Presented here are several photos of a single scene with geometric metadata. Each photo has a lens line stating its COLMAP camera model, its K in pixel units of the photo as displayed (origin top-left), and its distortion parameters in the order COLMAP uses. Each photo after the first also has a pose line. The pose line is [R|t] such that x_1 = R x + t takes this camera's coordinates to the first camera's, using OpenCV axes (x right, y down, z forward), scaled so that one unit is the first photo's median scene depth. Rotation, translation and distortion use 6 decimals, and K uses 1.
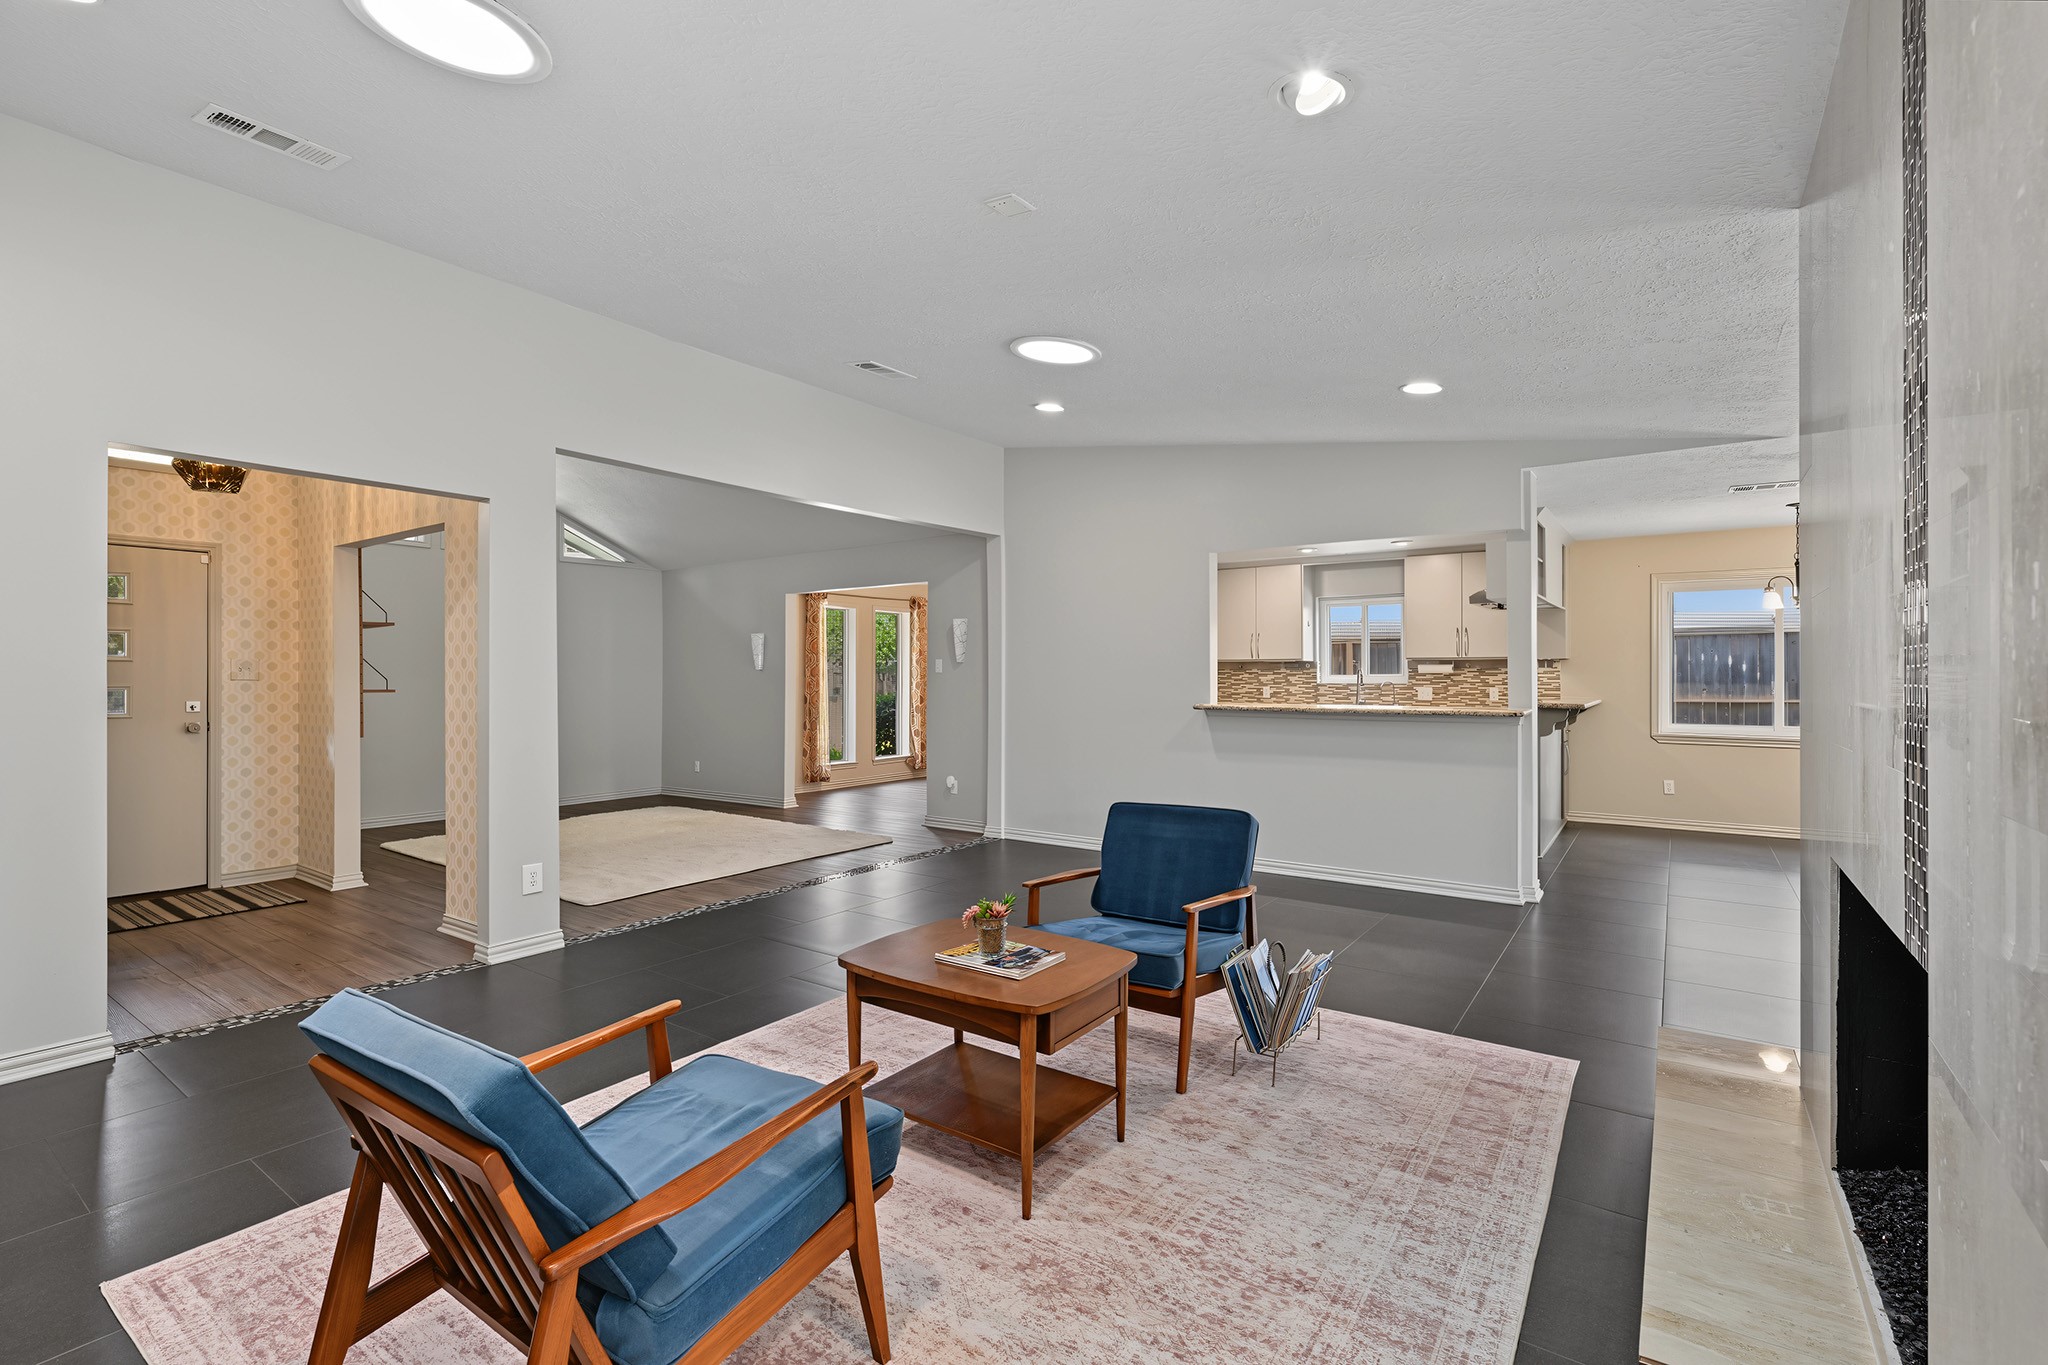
lens RADIAL K [[898.1, 0, 1020.5], [0, 898.1, 676.3], [0, 0, 1]] dist [0.000621, -0.000221]
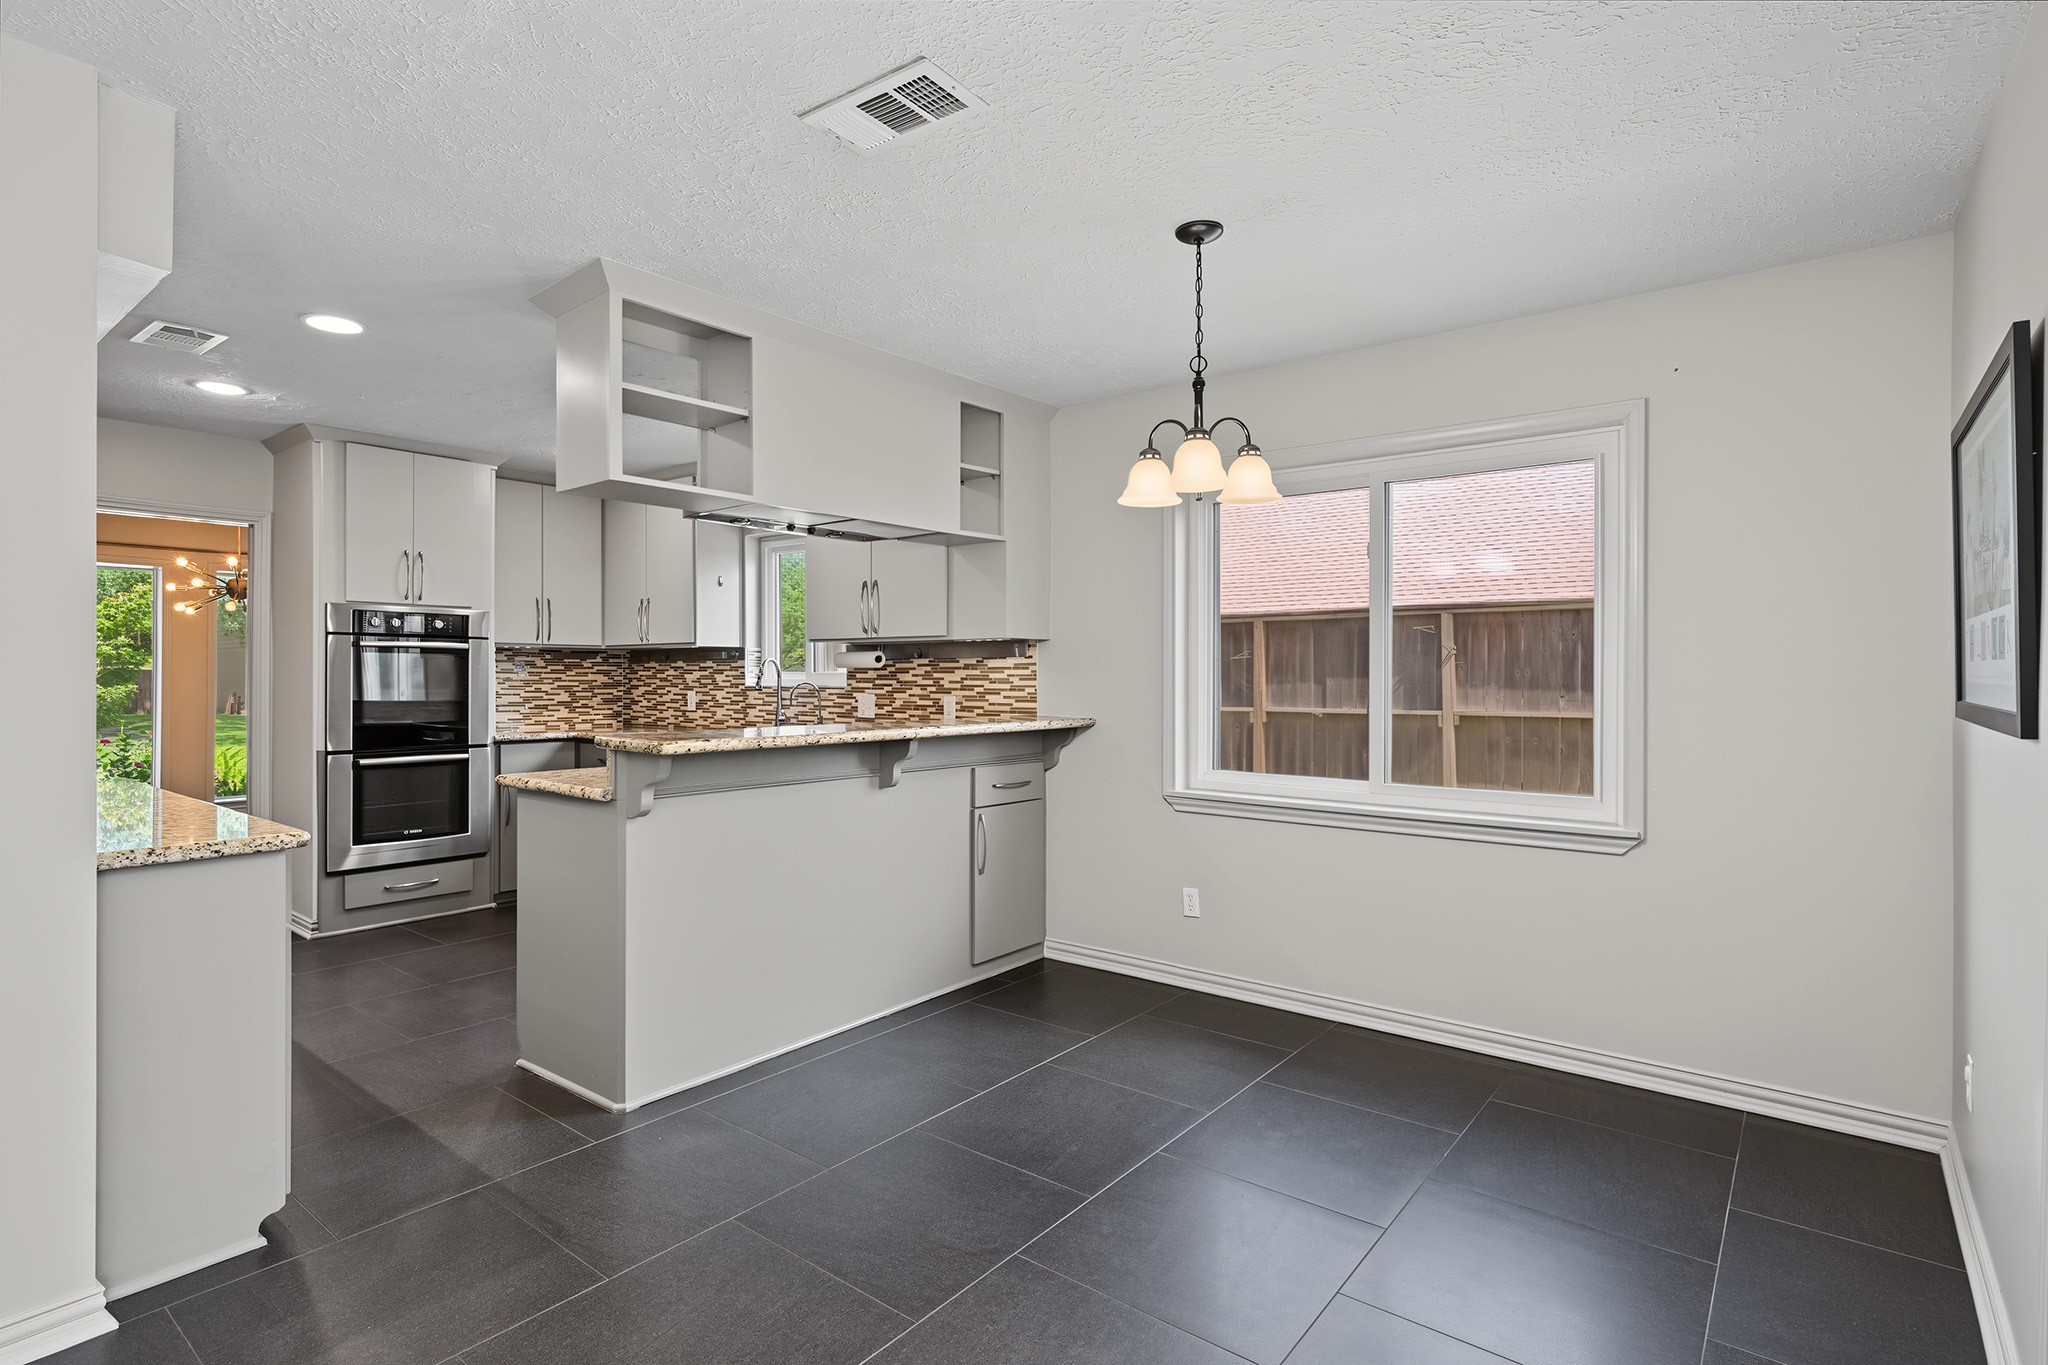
lens RADIAL K [[1017.9, 0, 1019.5], [0, 1017.9, 676.4], [0, 0, 1]] dist [-0.005121, 0.000974]
pose [[0.999498, 0.000746, -0.031689, 0.573915], [-0.000734, 1.000000, 0.000390, 0.001476], [0.031689, -0.000367, 0.999498, 0.398047]]
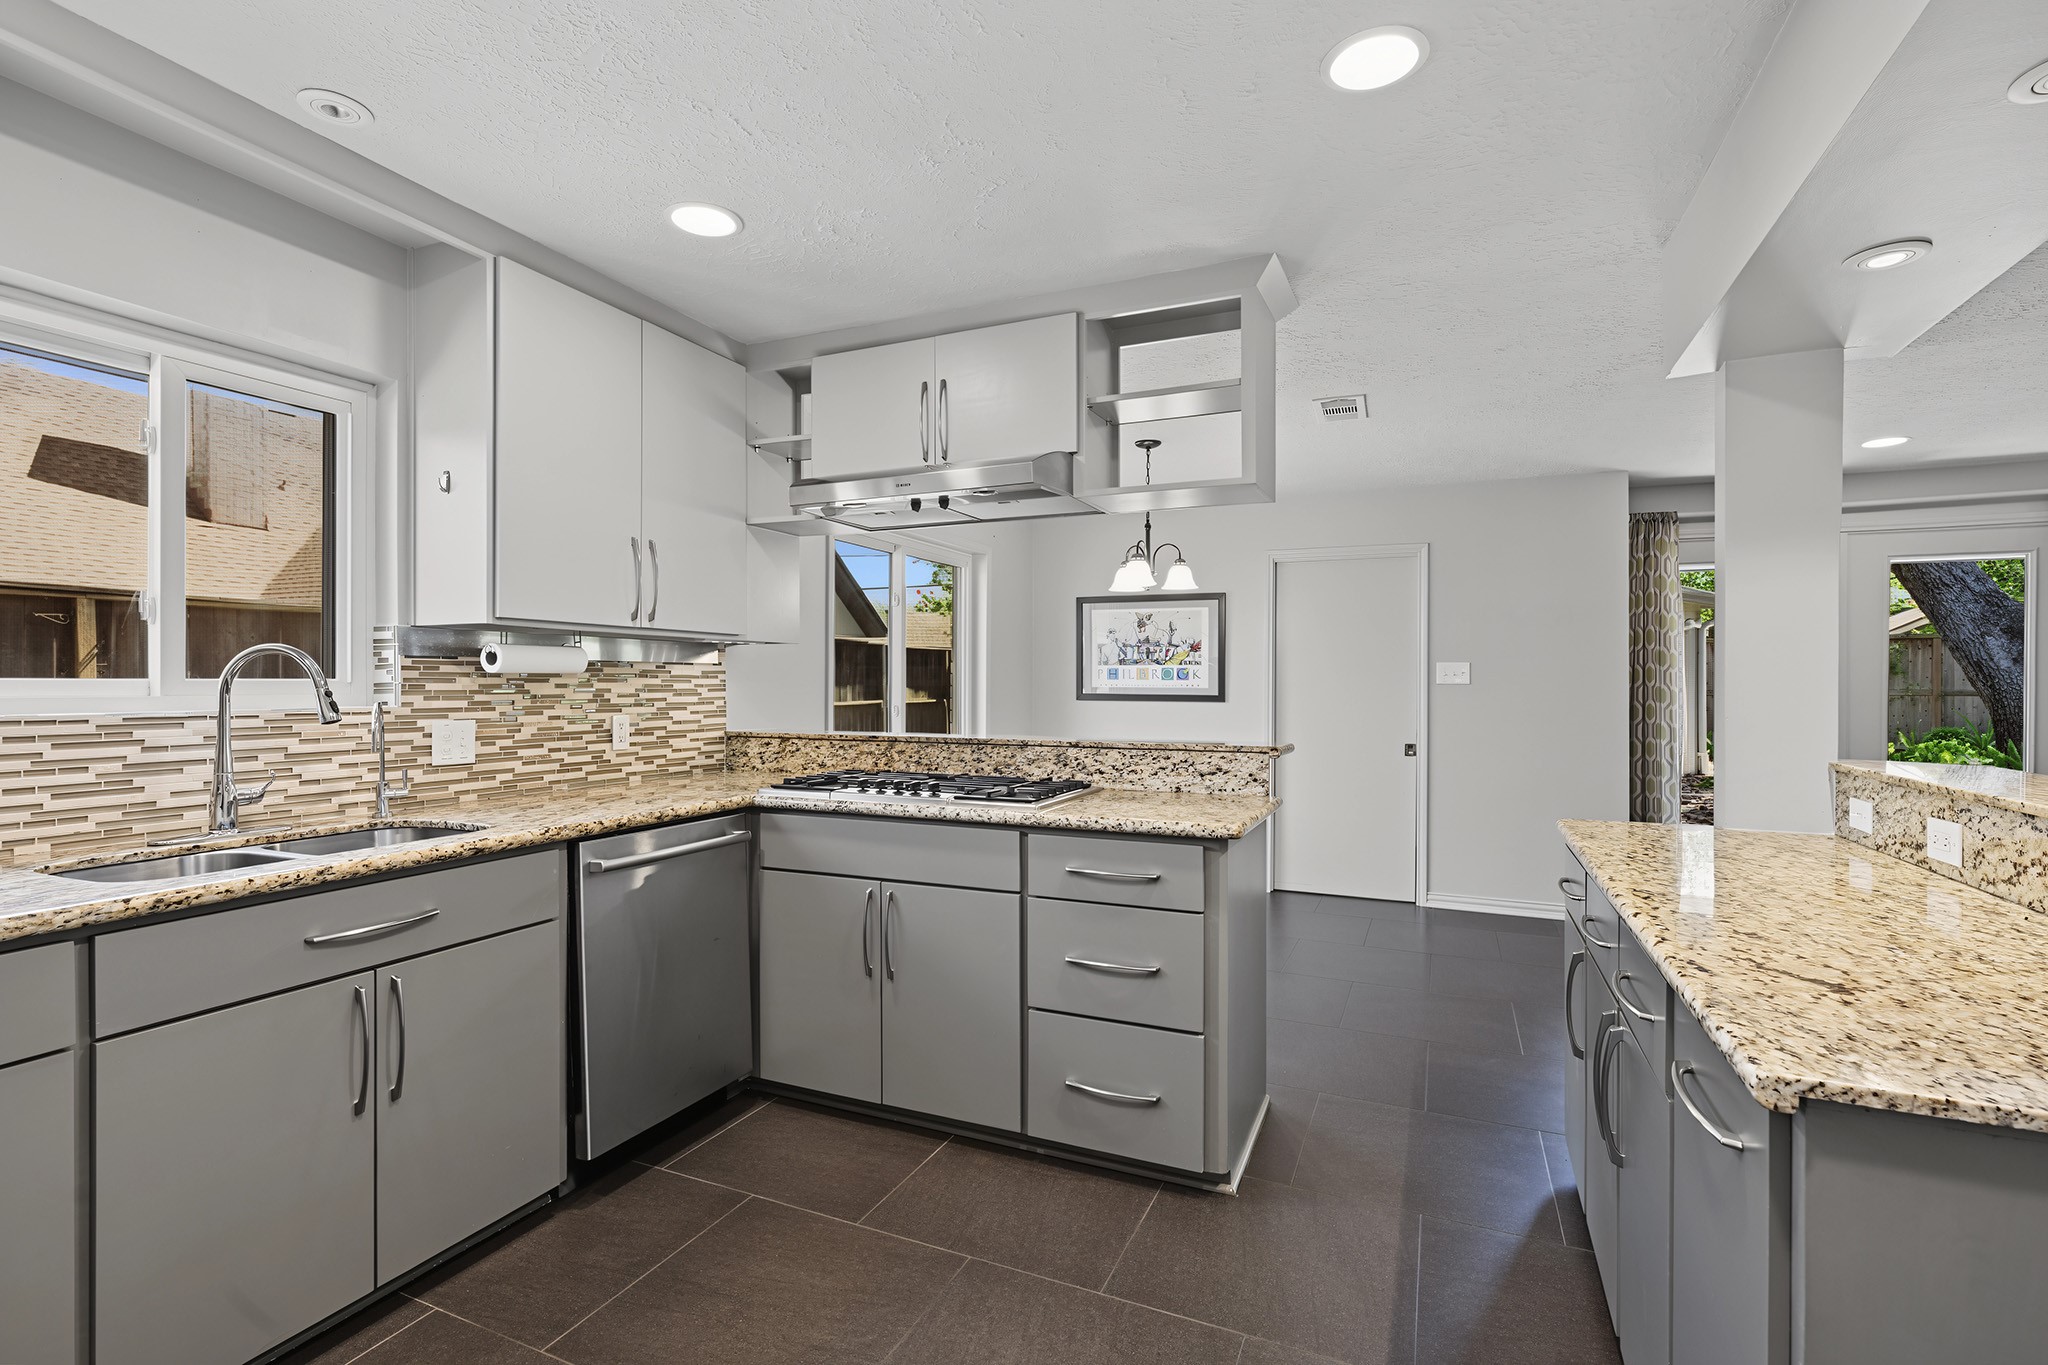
lens RADIAL K [[961.6, 0, 1011.1], [0, 961.6, 684.0], [0, 0, 1]] dist [-0.000767, -0.000140]
pose [[-0.204677, -0.001943, 0.978828, 0.106071], [-0.002151, 0.999997, 0.001536, -0.000487], [-0.978827, -0.001791, -0.204680, 0.904285]]
